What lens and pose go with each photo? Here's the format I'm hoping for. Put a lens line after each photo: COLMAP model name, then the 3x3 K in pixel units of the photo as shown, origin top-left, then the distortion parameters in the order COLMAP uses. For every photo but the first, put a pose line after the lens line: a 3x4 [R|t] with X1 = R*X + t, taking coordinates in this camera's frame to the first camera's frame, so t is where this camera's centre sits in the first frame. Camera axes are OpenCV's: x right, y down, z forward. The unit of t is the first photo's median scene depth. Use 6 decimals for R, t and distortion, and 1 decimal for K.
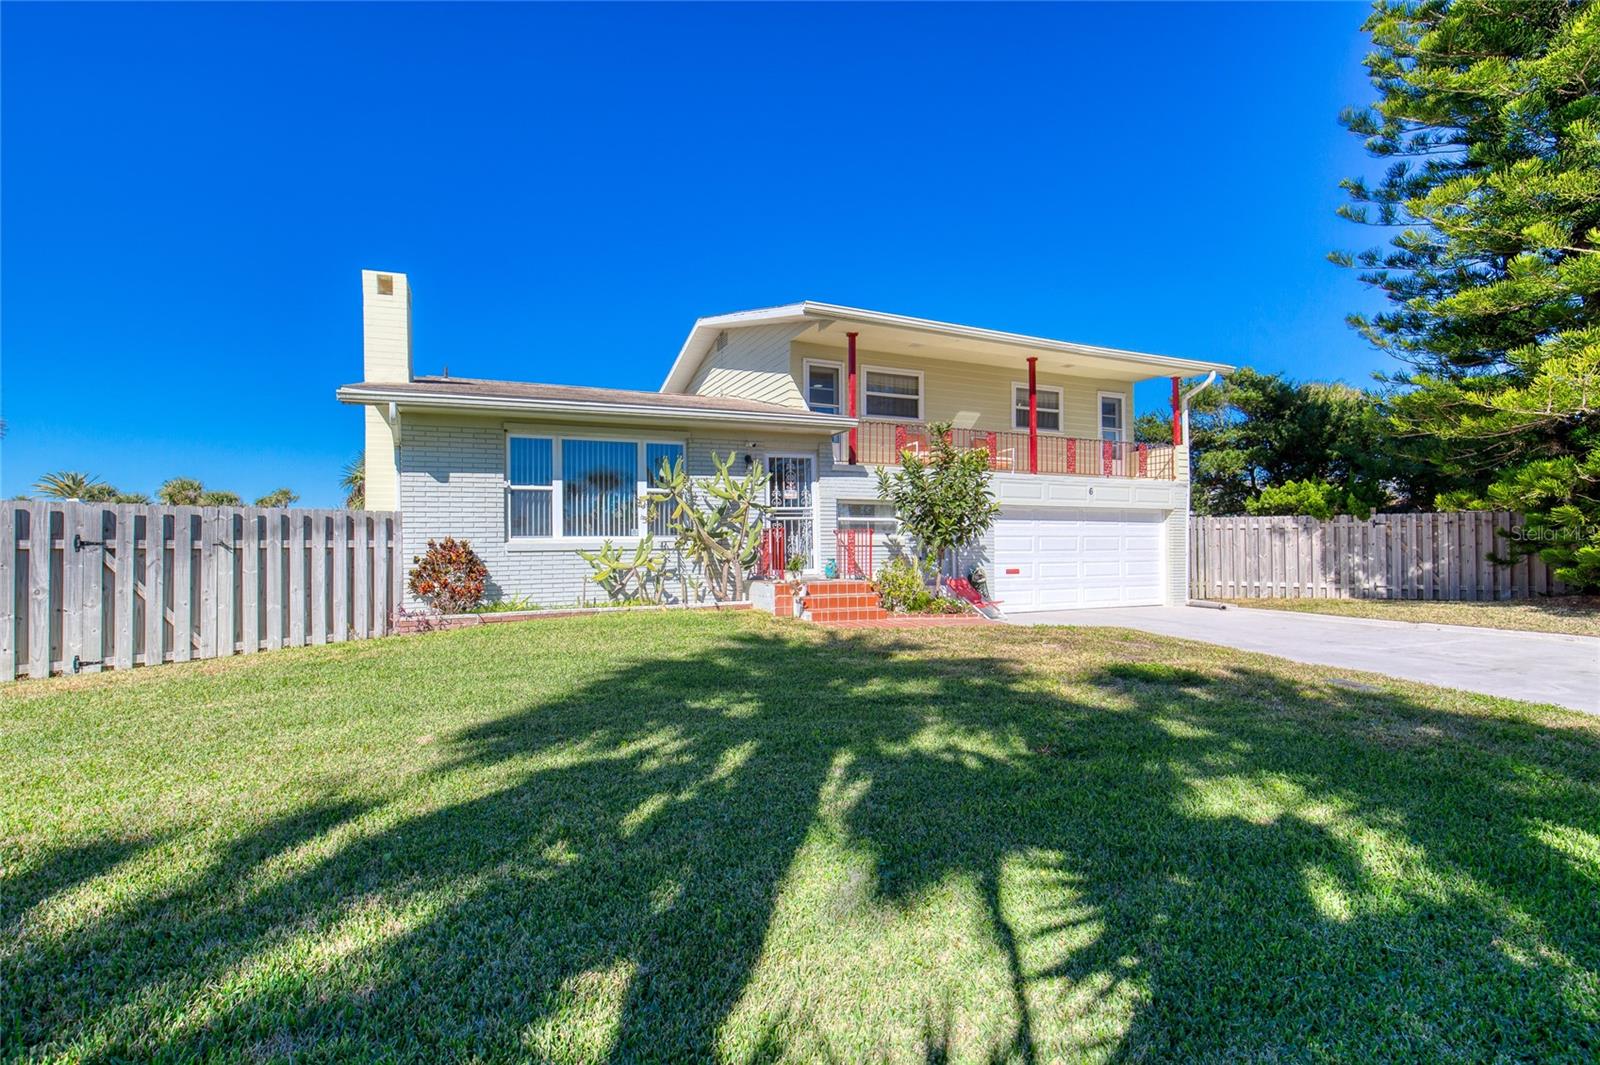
lens RADIAL K [[738.4, 0, 799.6], [0, 738.4, 532.6], [0, 0, 1]] dist [-0.016749, 0.003168]
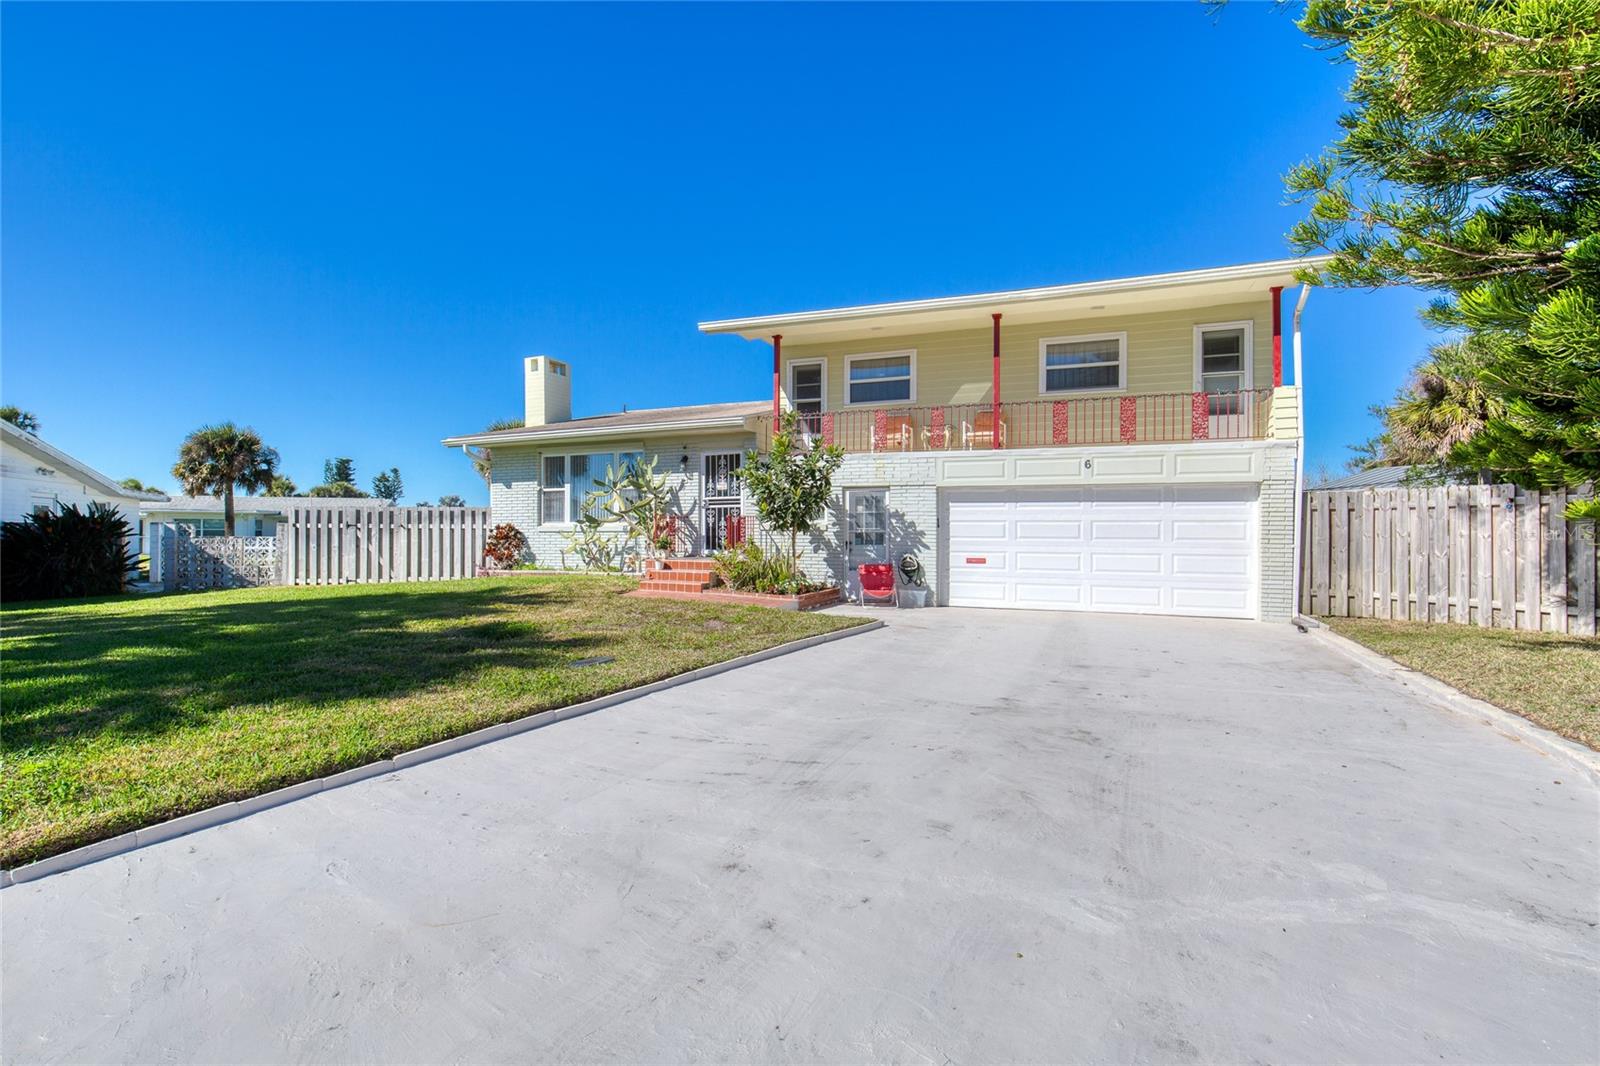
lens RADIAL K [[738.4, 0, 794.5], [0, 738.4, 533.8], [0, 0, 1]] dist [-0.016749, 0.003168]
pose [[0.696897, 0.008588, -0.717119, 0.918436], [0.004014, 0.999866, 0.015875, 0.006609], [0.717160, -0.013942, 0.696770, 0.265093]]
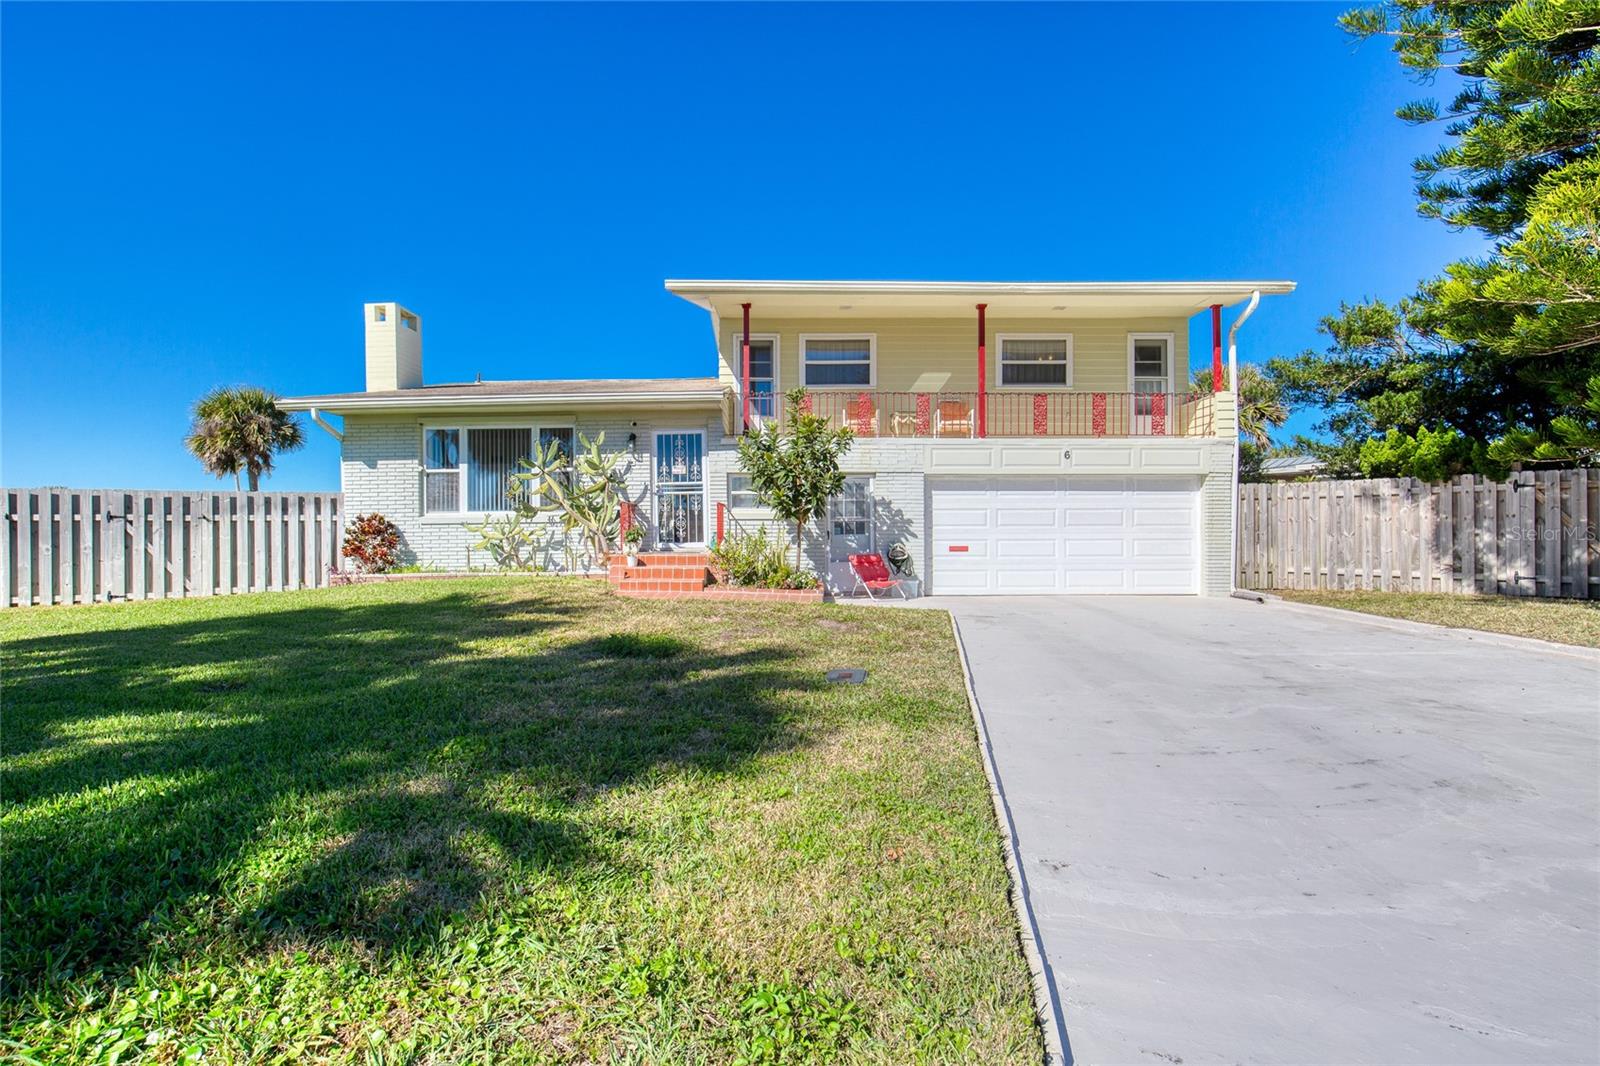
lens RADIAL K [[738.4, 0, 797.2], [0, 738.4, 531.3], [0, 0, 1]] dist [-0.016749, 0.003168]
pose [[0.912845, 0.001499, -0.408303, 0.563370], [0.007057, 0.999786, 0.019447, 0.015569], [0.408245, -0.020633, 0.912639, 0.125967]]
